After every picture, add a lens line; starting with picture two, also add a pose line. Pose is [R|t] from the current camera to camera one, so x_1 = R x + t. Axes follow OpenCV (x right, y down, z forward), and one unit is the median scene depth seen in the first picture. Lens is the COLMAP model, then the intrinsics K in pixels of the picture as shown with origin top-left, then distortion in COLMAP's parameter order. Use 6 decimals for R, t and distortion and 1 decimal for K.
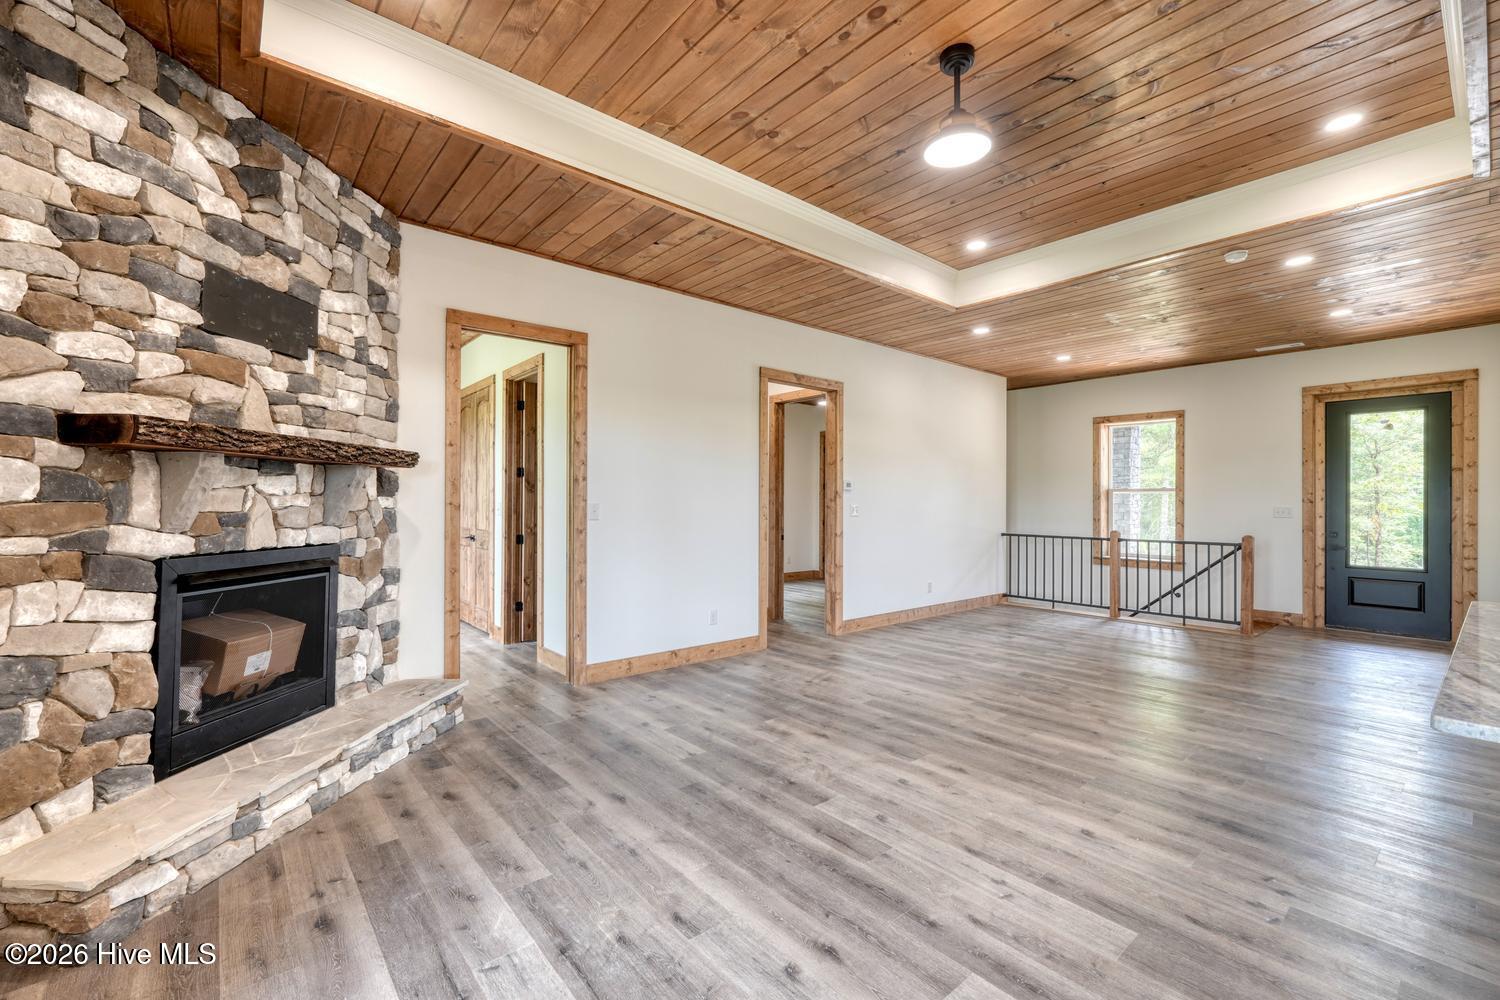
lens RADIAL K [[633.6, 0, 751.7], [0, 633.6, 498.5], [0, 0, 1]] dist [-0.003608, 0.002021]
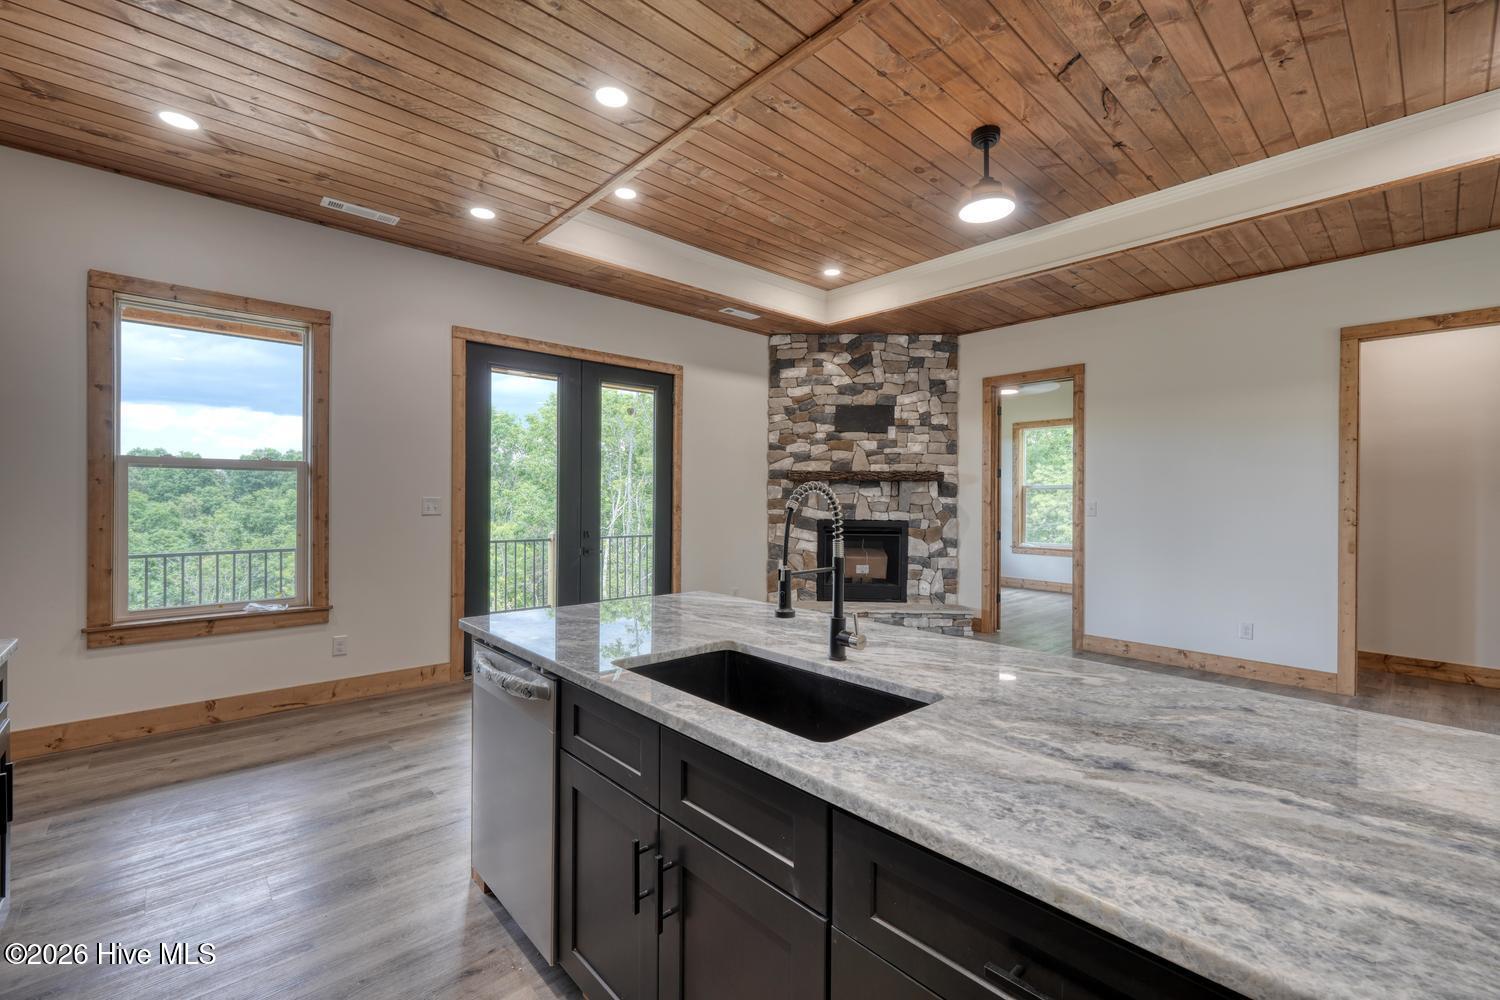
lens RADIAL K [[633.6, 0, 746.2], [0, 633.6, 498.4], [0, 0, 1]] dist [-0.003608, 0.002021]
pose [[0.042550, -0.003994, -0.999086, 1.365915], [-0.002103, 0.999989, -0.004087, 0.010681], [0.999092, 0.002275, 0.042542, 0.430652]]
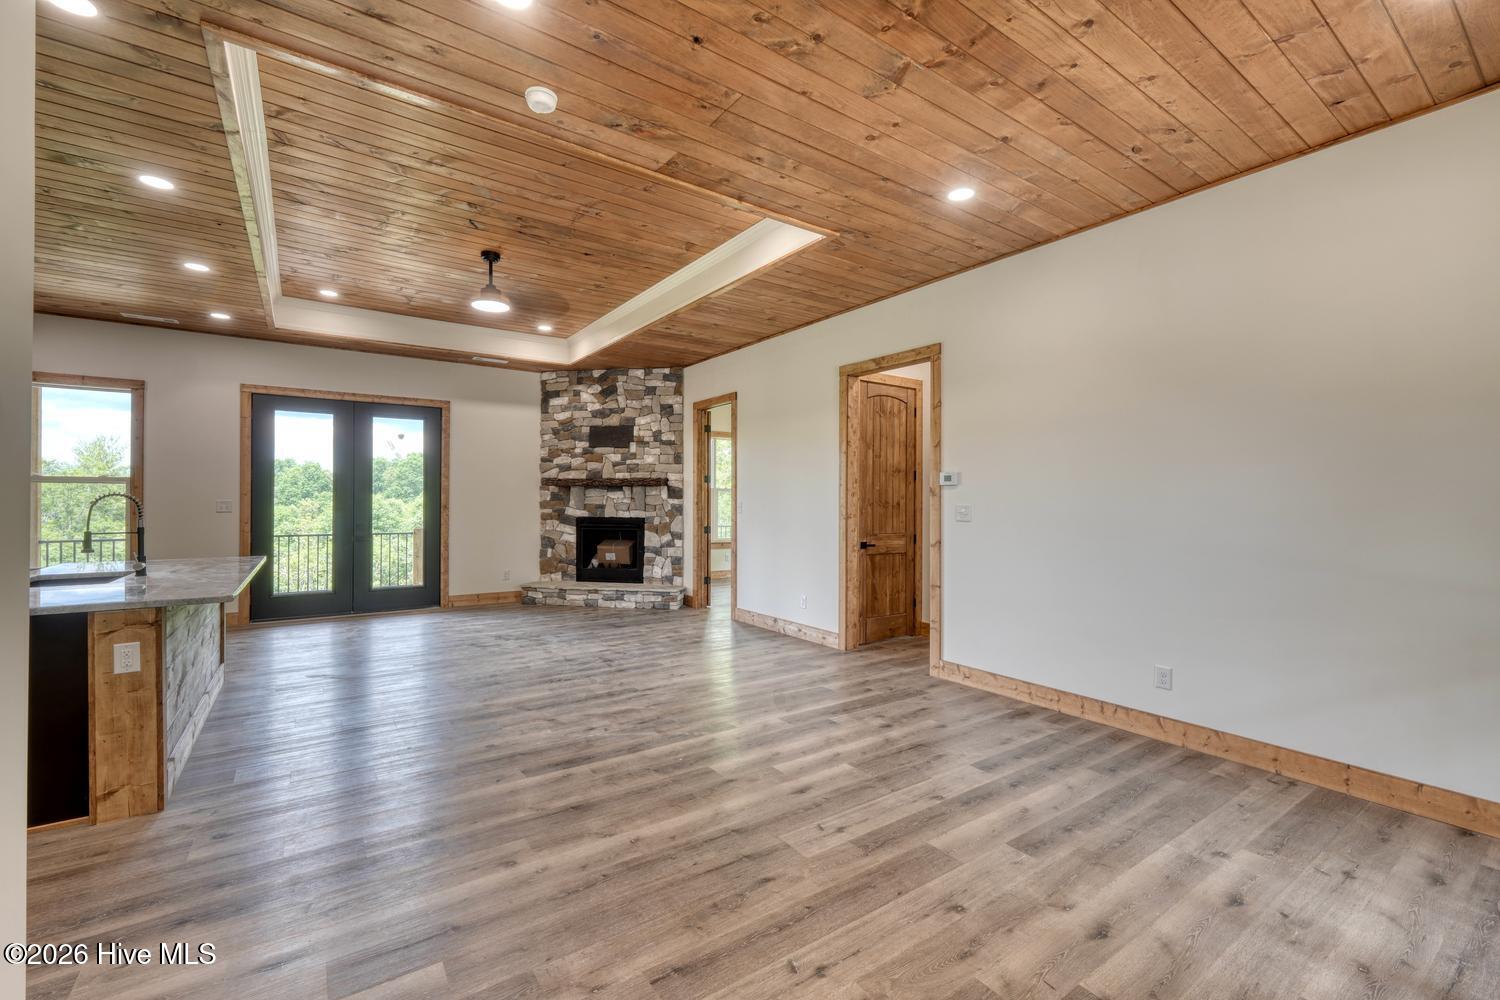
lens RADIAL K [[633.6, 0, 748.8], [0, 633.6, 498.2], [0, 0, 1]] dist [-0.003608, 0.002021]
pose [[-0.091195, -0.008193, -0.995799, 1.853814], [0.000501, 0.999966, -0.008274, 0.015865], [0.995833, -0.001253, -0.091188, 1.710570]]
